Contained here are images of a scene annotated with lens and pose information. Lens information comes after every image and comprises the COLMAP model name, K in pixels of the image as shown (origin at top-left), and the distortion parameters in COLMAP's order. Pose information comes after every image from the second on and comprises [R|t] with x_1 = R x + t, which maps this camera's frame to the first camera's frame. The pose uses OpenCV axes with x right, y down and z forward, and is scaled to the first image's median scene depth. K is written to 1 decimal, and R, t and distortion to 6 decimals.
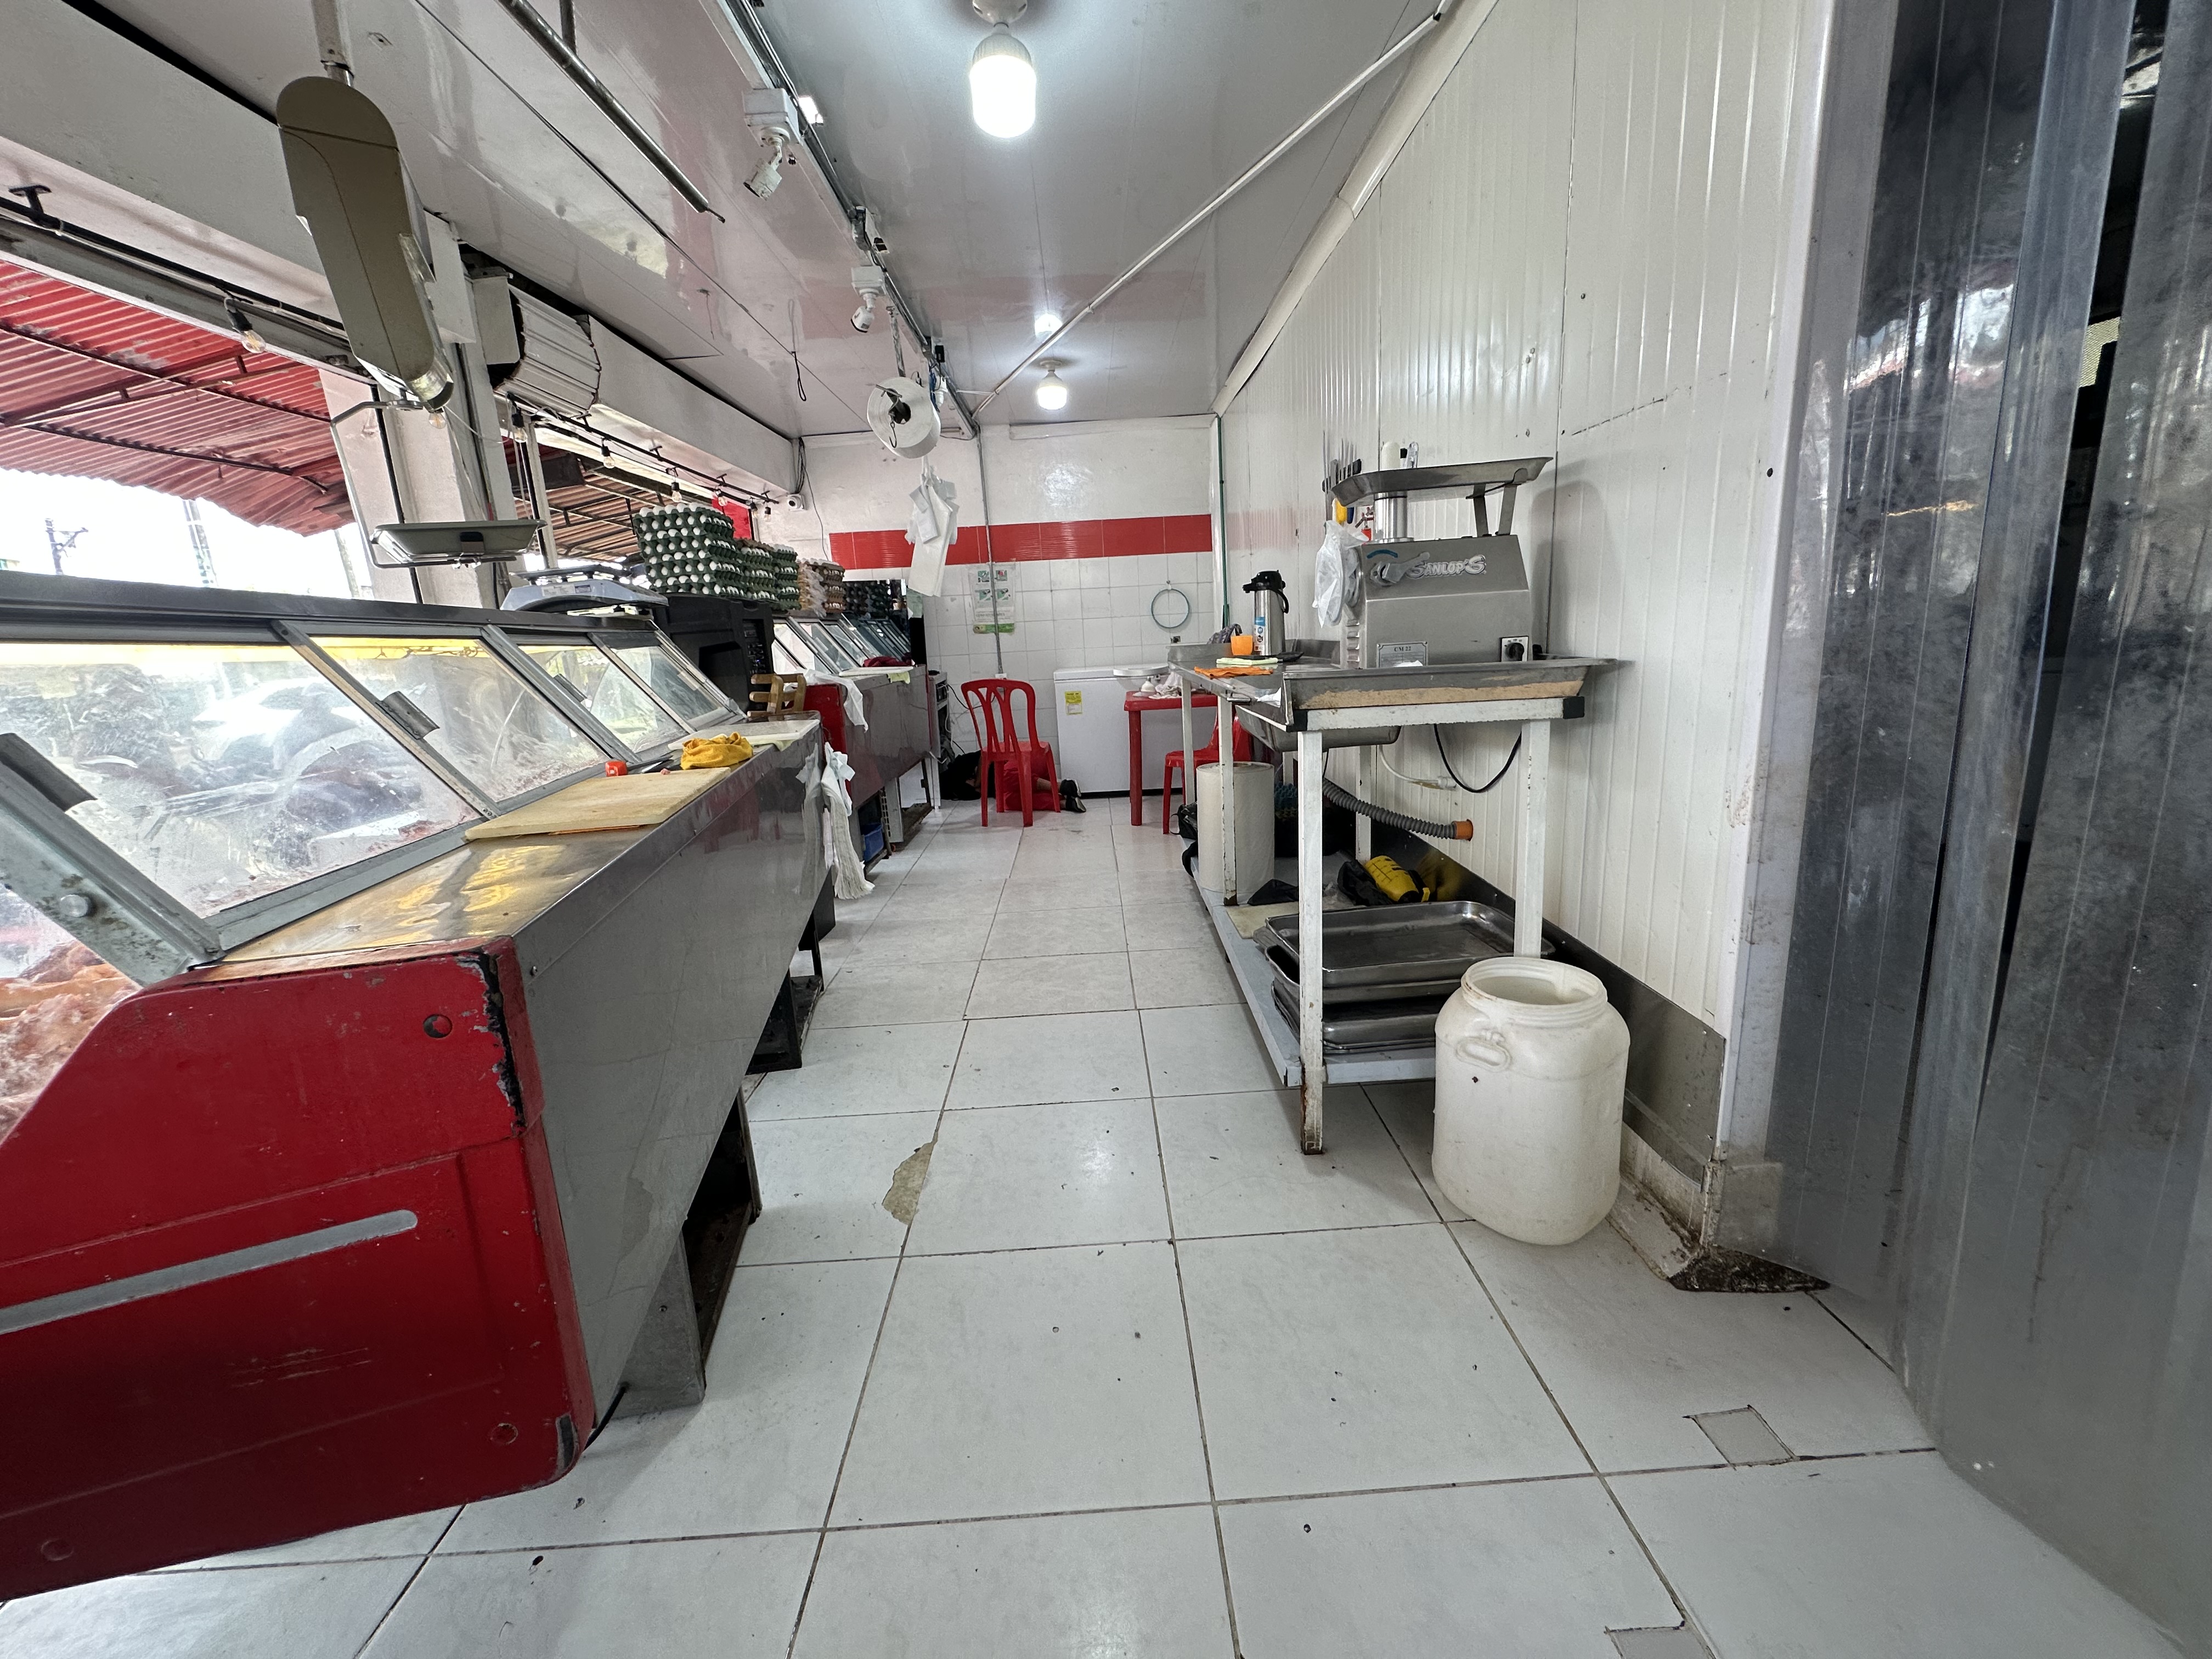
lens RADIAL K [[883.7, 0, 1105.7], [0, 883.7, 826.4], [0, 0, 1]] dist [-0.002250, 0.000188]
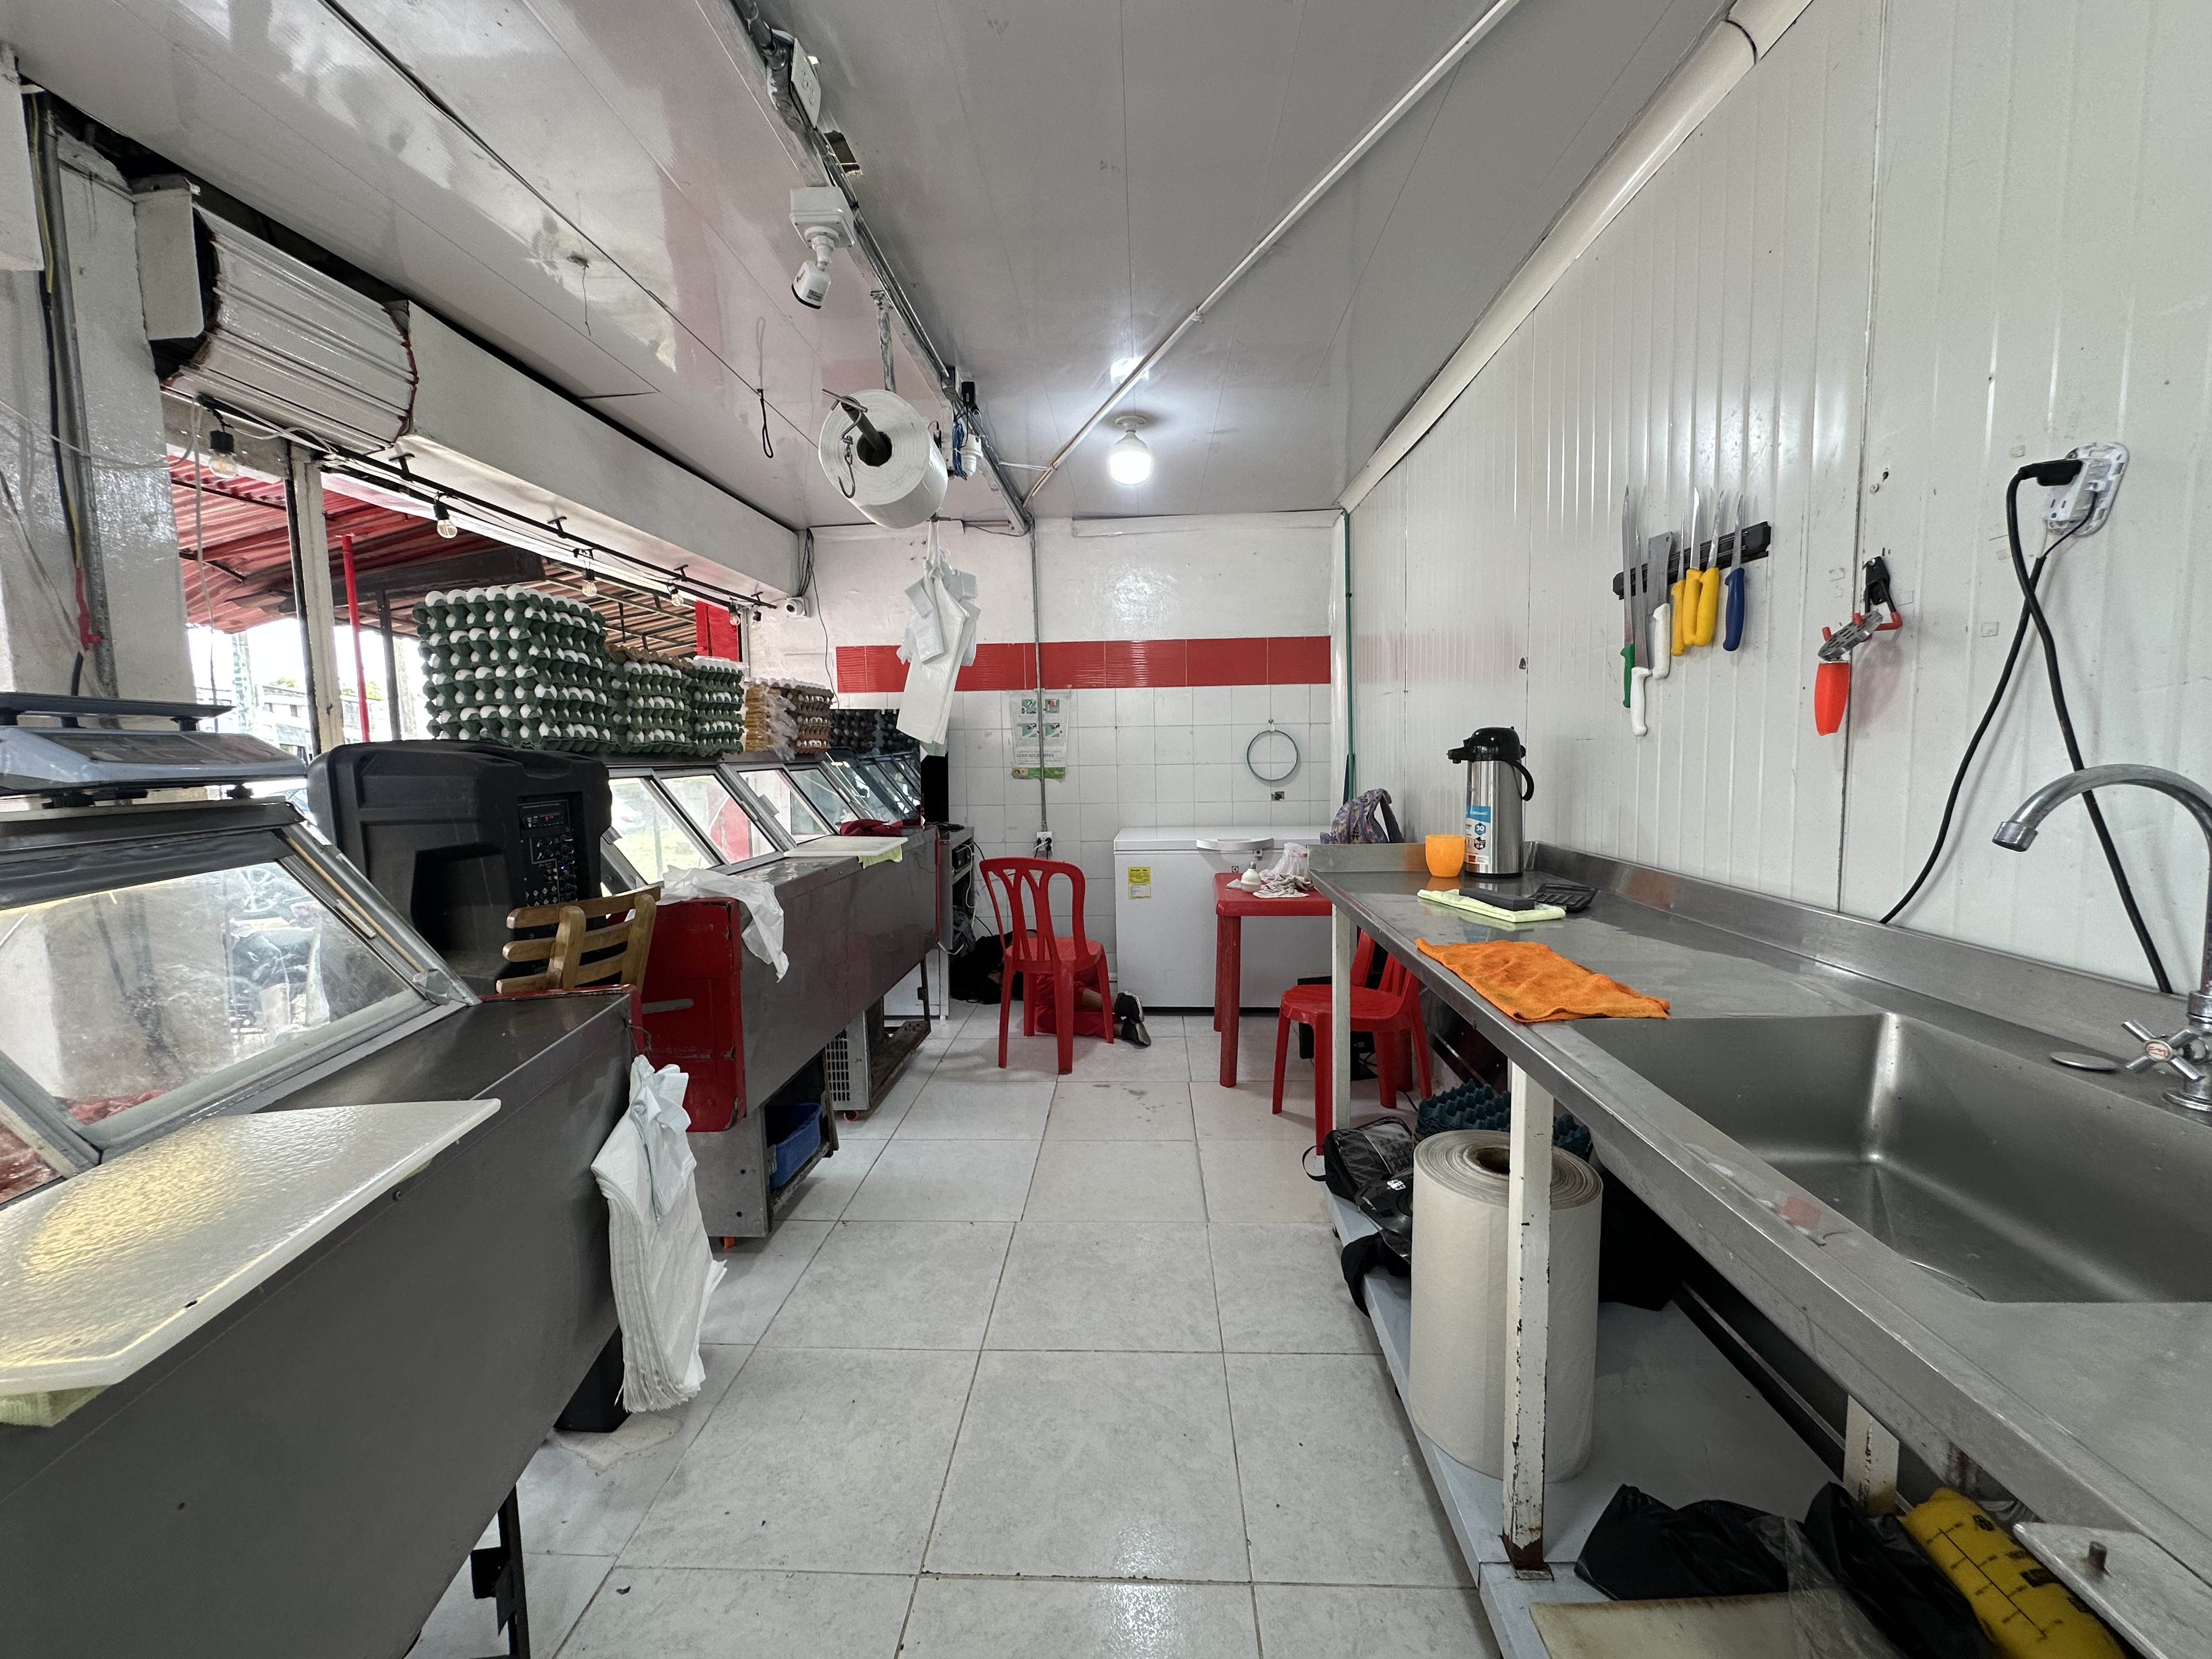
lens RADIAL K [[883.7, 0, 1107.5], [0, 883.7, 827.5], [0, 0, 1]] dist [-0.002250, 0.000188]
pose [[0.997164, 0.040654, -0.063333, -0.021917], [-0.048437, 0.990765, -0.126644, -0.109908], [0.057600, 0.129353, 0.989924, 0.334144]]
